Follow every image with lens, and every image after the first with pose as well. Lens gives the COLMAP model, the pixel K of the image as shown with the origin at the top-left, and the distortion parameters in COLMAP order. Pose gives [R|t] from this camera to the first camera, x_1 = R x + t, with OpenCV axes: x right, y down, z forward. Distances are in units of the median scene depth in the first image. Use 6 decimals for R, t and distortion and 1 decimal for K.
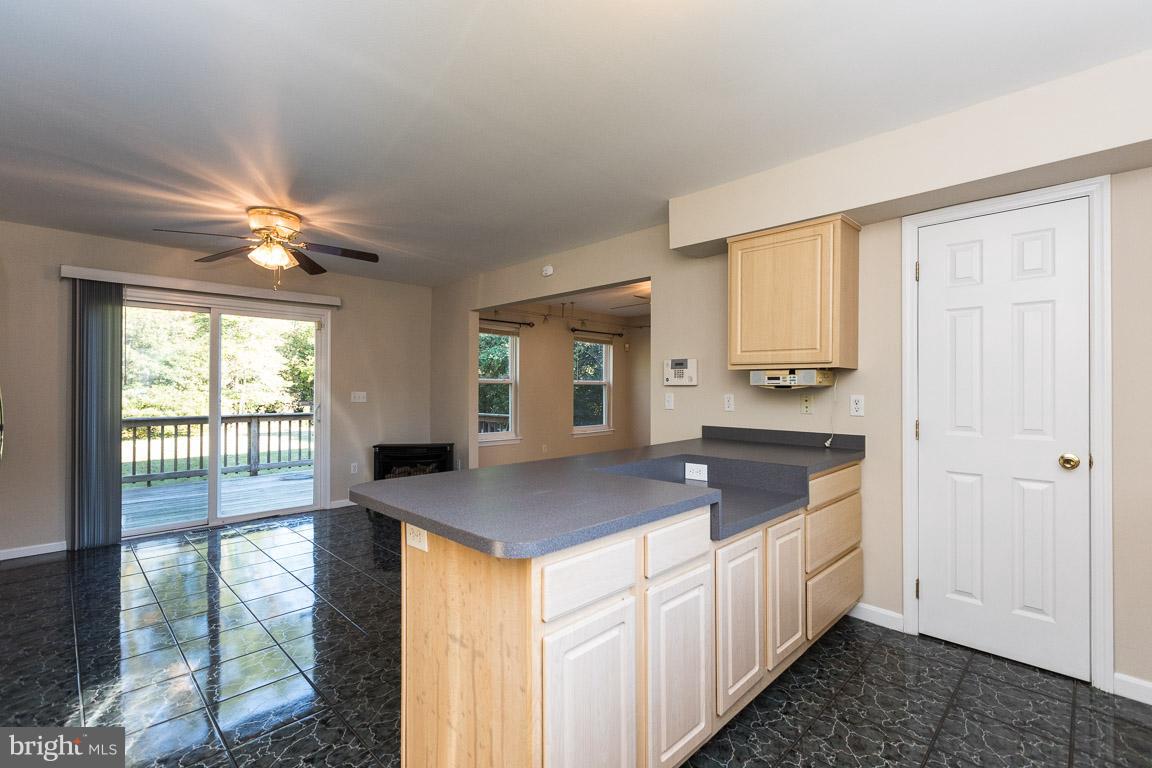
lens RADIAL K [[520.3, 0, 582.0], [0, 520.3, 390.9], [0, 0, 1]] dist [-0.002239, -0.000393]
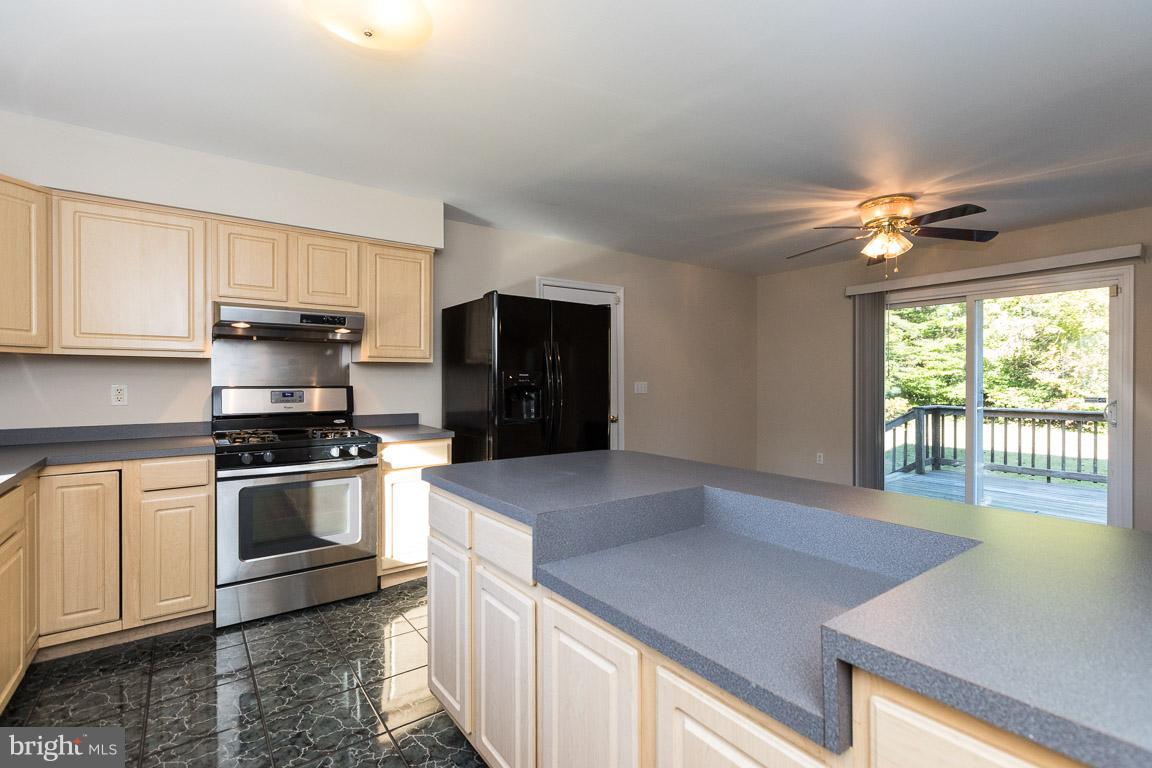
lens RADIAL K [[520.3, 0, 570.6], [0, 520.3, 385.5], [0, 0, 1]] dist [-0.002239, -0.000393]
pose [[-0.159862, 0.007448, -0.987111, 0.429781], [-0.001319, 0.999969, 0.007759, 0.001118], [0.987138, 0.002542, -0.159847, 0.506587]]
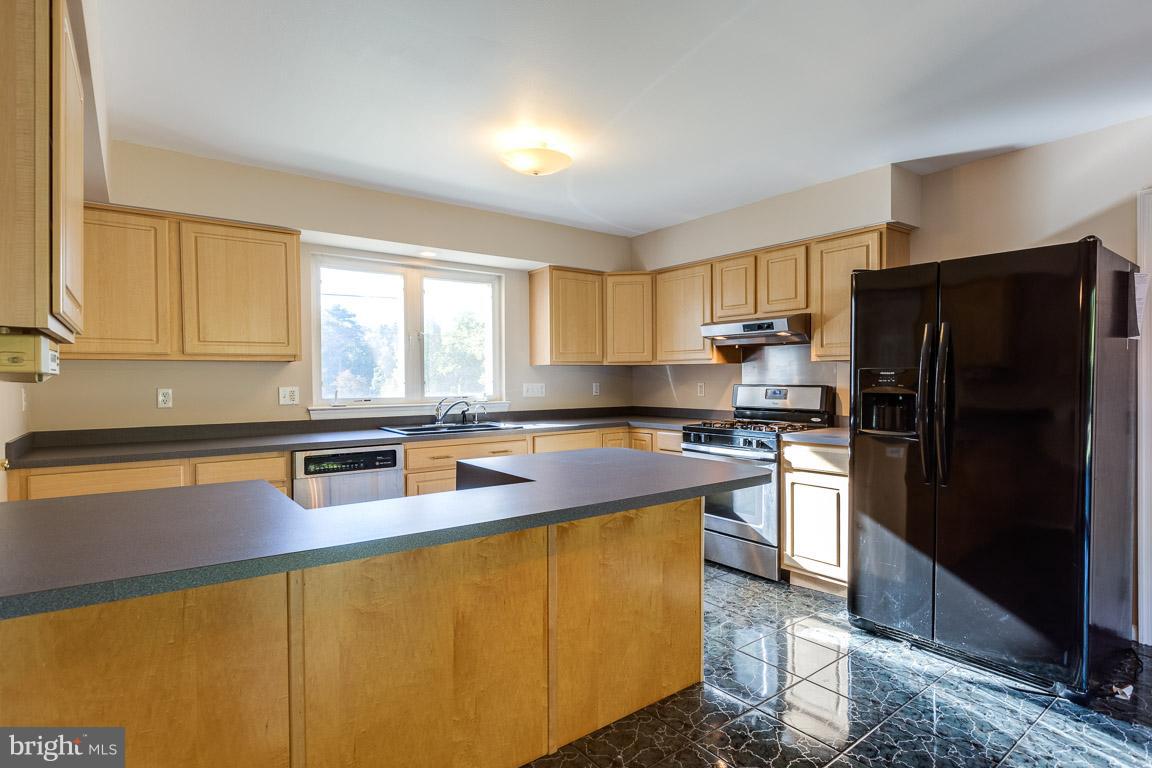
lens RADIAL K [[584.5, 0, 571.0], [0, 584.5, 388.6], [0, 0, 1]] dist [-0.005651, -0.000860]
pose [[-0.989079, -0.000635, 0.147387, -0.092915], [0.002058, 0.999834, 0.018115, -0.004049], [-0.147374, 0.018220, -0.988913, 1.032741]]
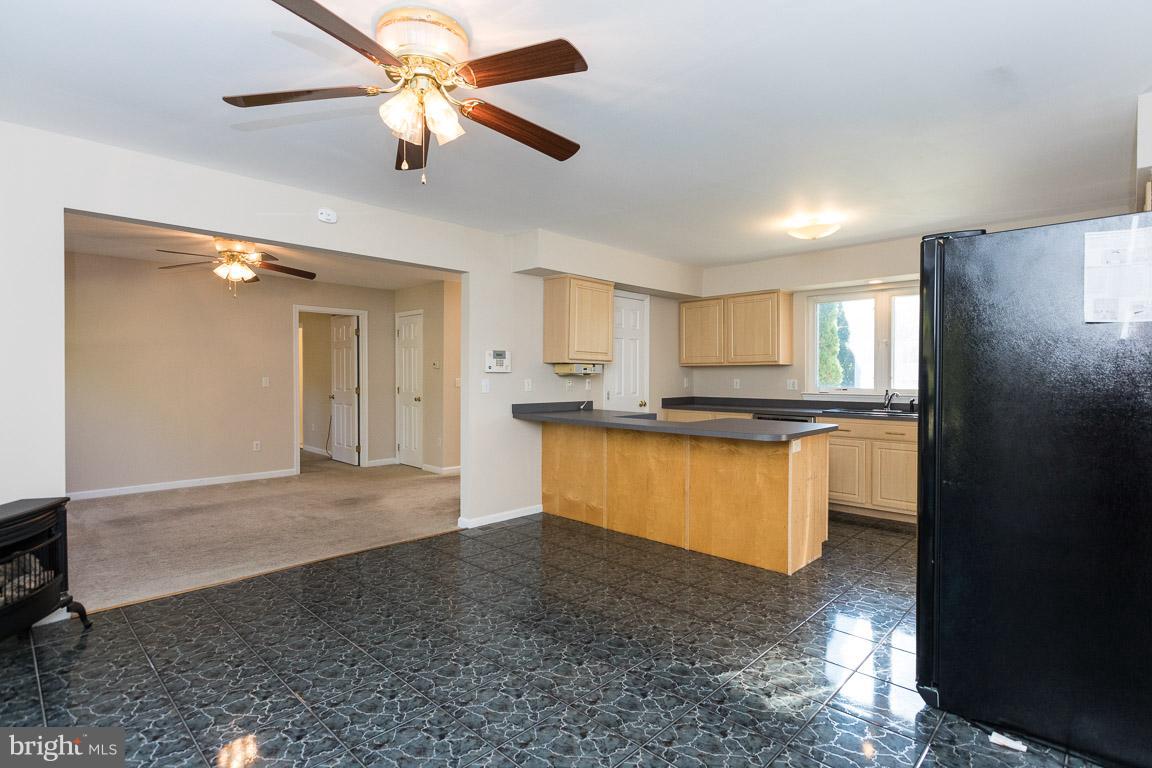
lens RADIAL K [[566.8, 0, 578.5], [0, 566.8, 374.6], [0, 0, 1]] dist [0.005588, 0.000492]
pose [[-0.006682, -0.000764, 0.999977, -1.034924], [0.001490, 0.999999, 0.000774, -0.005767], [-0.999977, 0.001496, -0.006680, 0.754739]]
